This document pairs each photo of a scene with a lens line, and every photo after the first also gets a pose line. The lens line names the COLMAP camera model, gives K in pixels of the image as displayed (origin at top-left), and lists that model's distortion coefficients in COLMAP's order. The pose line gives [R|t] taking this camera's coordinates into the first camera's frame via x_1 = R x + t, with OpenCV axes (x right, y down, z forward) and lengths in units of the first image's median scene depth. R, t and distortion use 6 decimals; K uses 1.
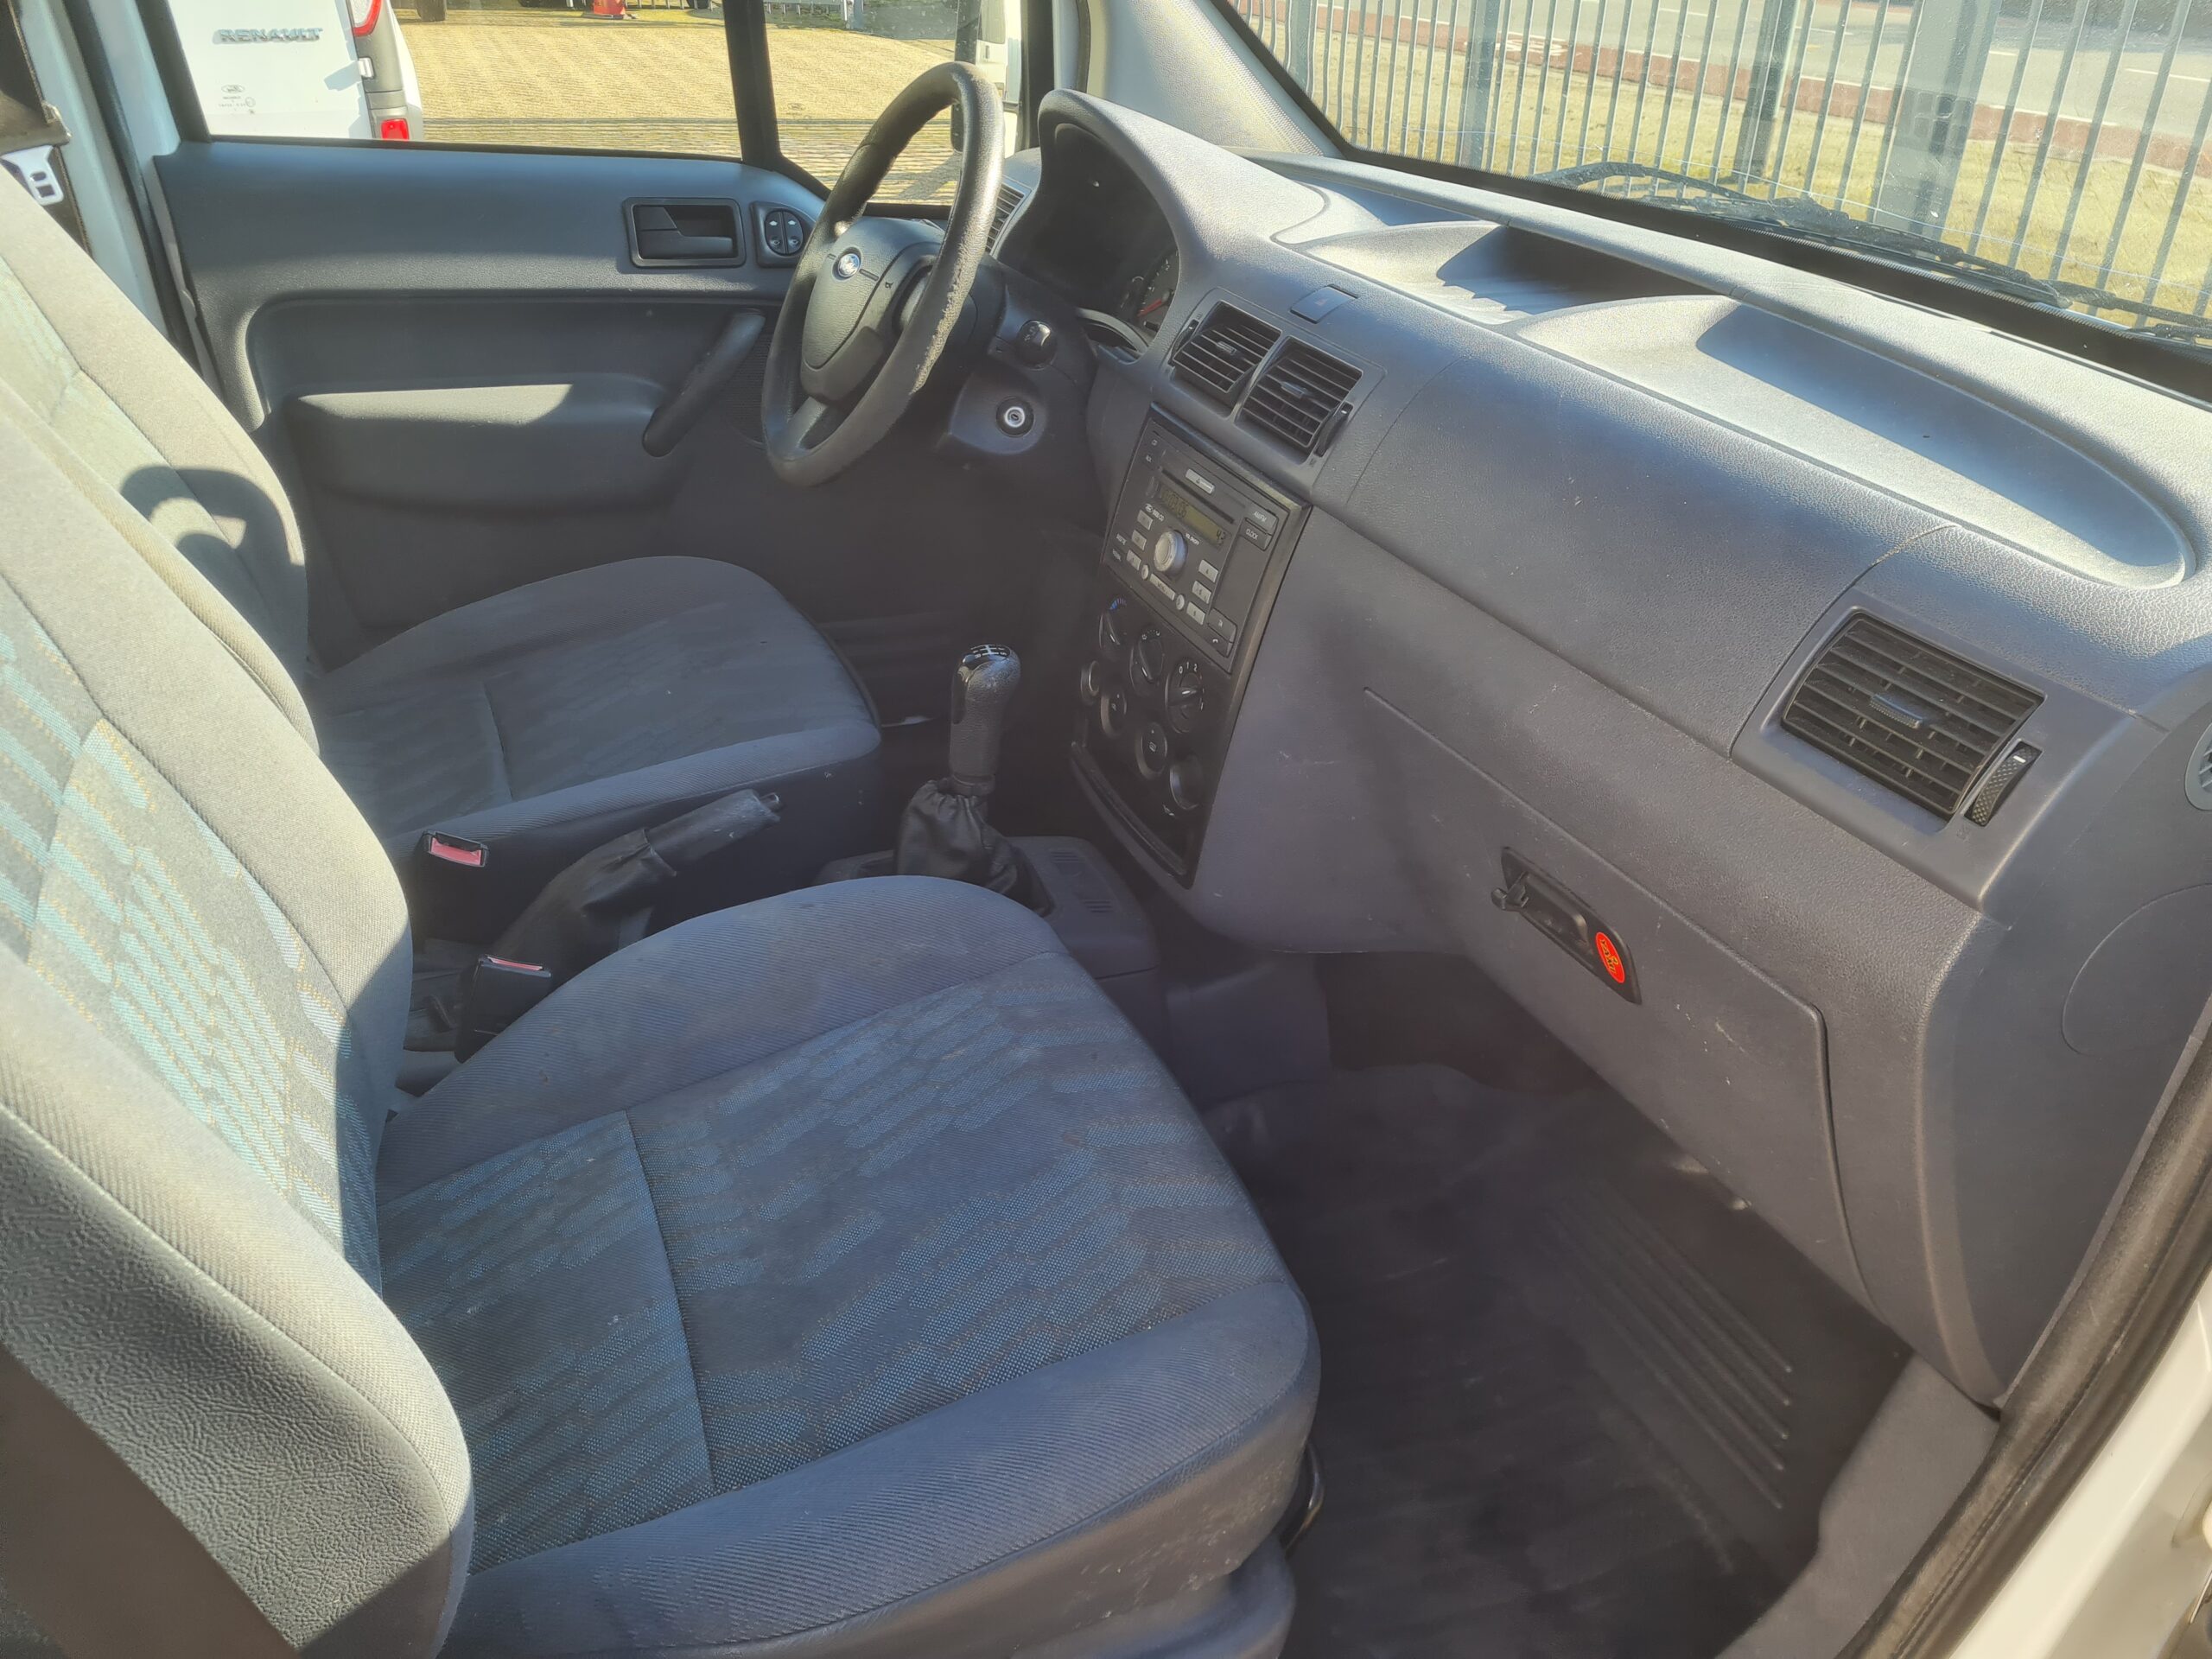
lens RADIAL K [[1679.4, 0, 1098.4], [0, 1679.4, 807.6], [0, 0, 1]] dist [0.055889, -0.048794]
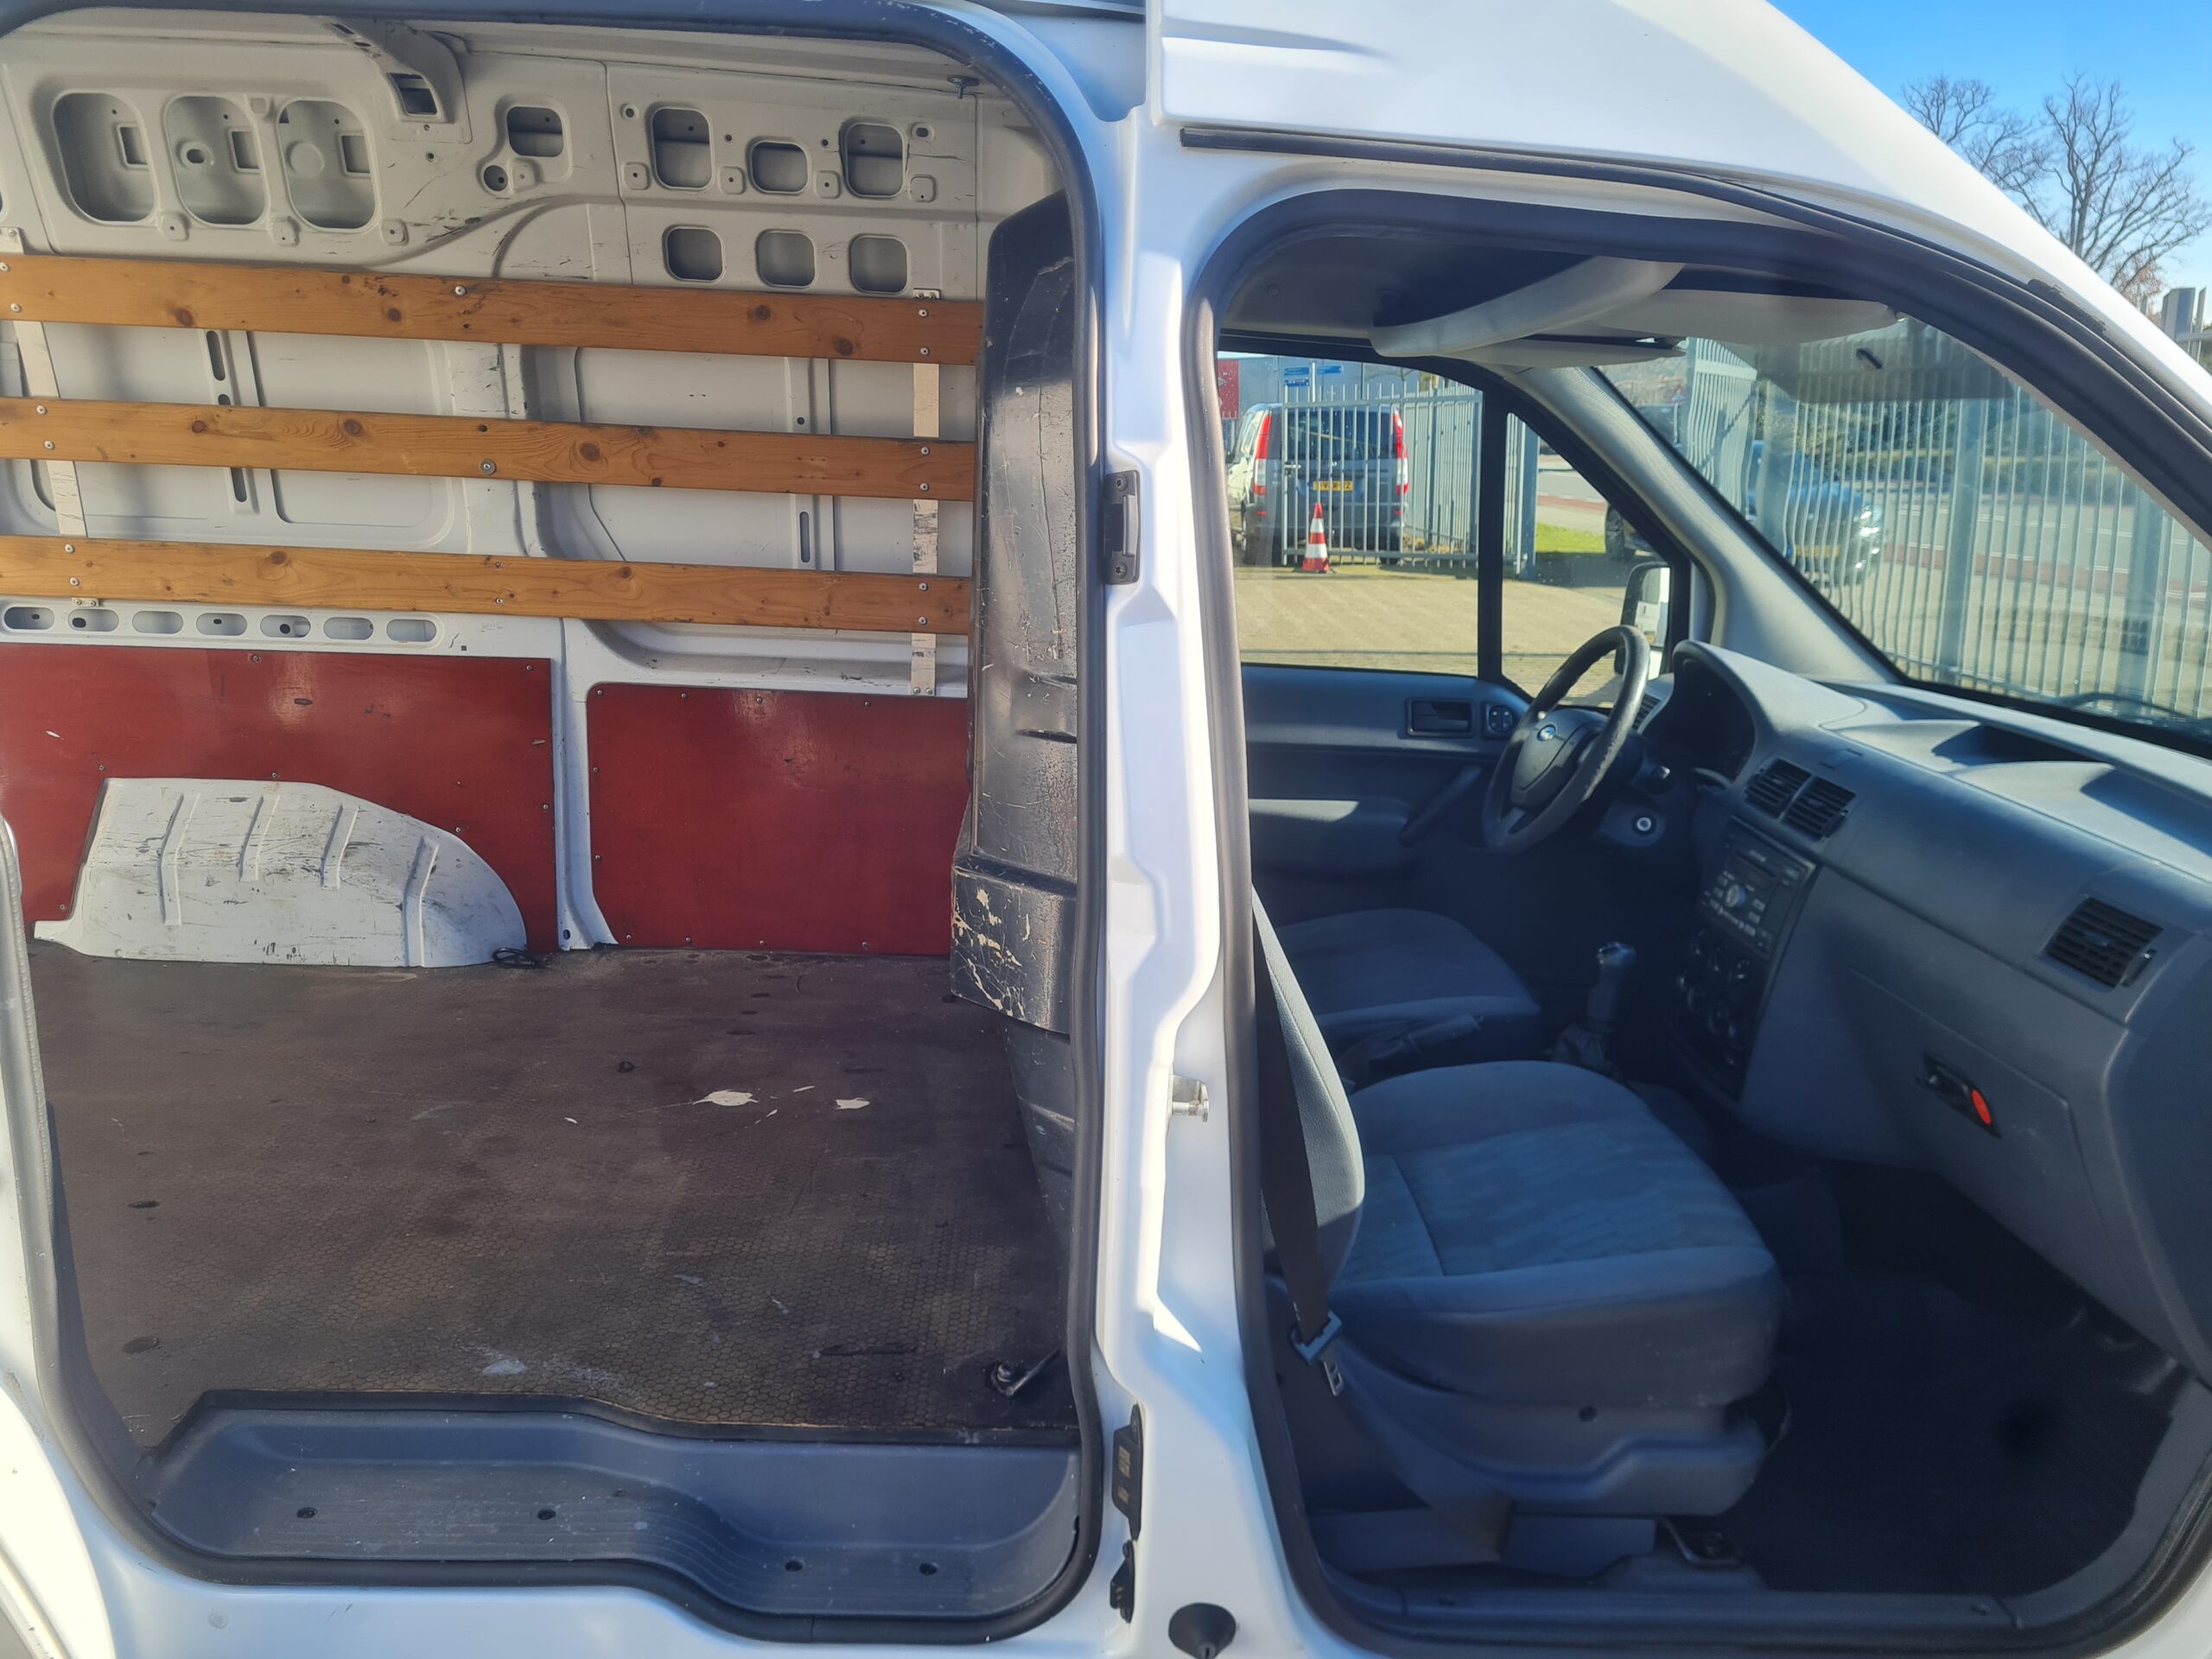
lens RADIAL K [[1685.7, 0, 1070.8], [0, 1685.7, 824.0], [0, 0, 1]] dist [0.046598, -0.044803]
pose [[0.926495, 0.054958, -0.372272, 0.049291], [-0.156986, 0.955530, -0.249636, 0.278883], [0.341997, 0.289728, 0.893921, -0.690976]]
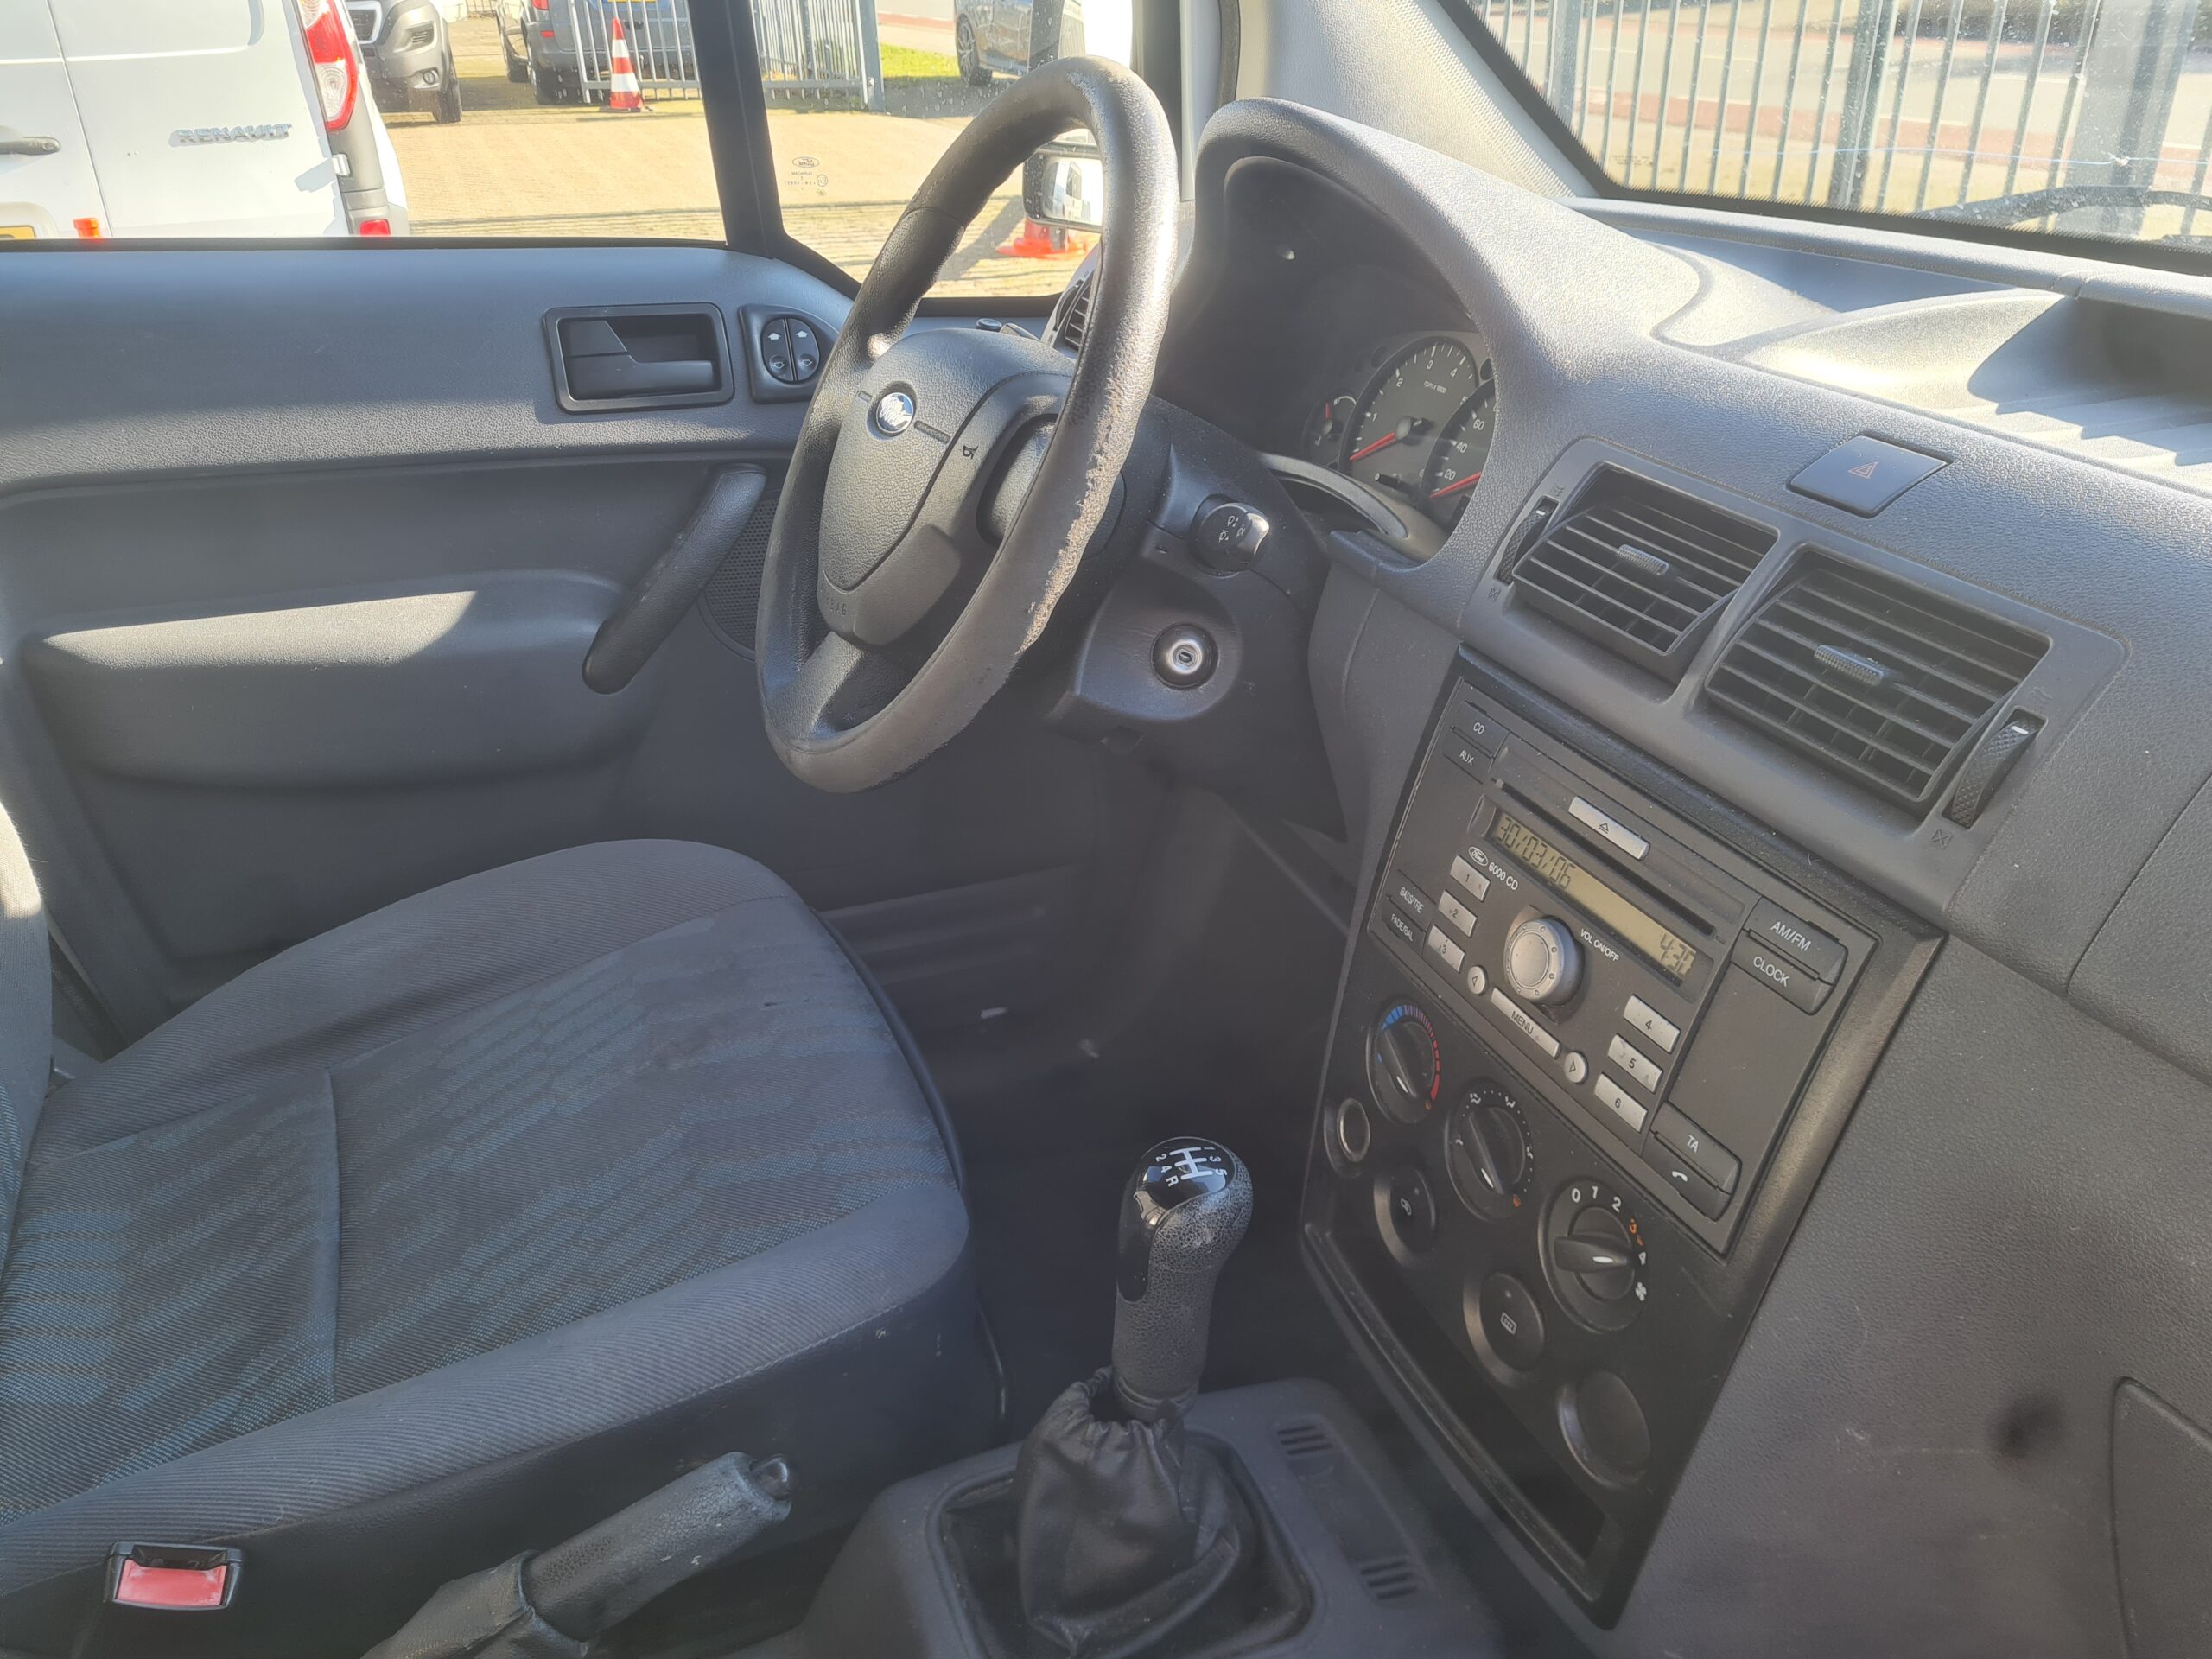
lens RADIAL K [[1685.7, 0, 1070.8], [0, 1685.7, 824.0], [0, 0, 1]] dist [0.046598, -0.044803]
pose [[0.998855, -0.029514, -0.037647, -0.072848], [0.028342, 0.999108, -0.031298, -0.166555], [0.038537, 0.030195, 0.998801, 0.444557]]
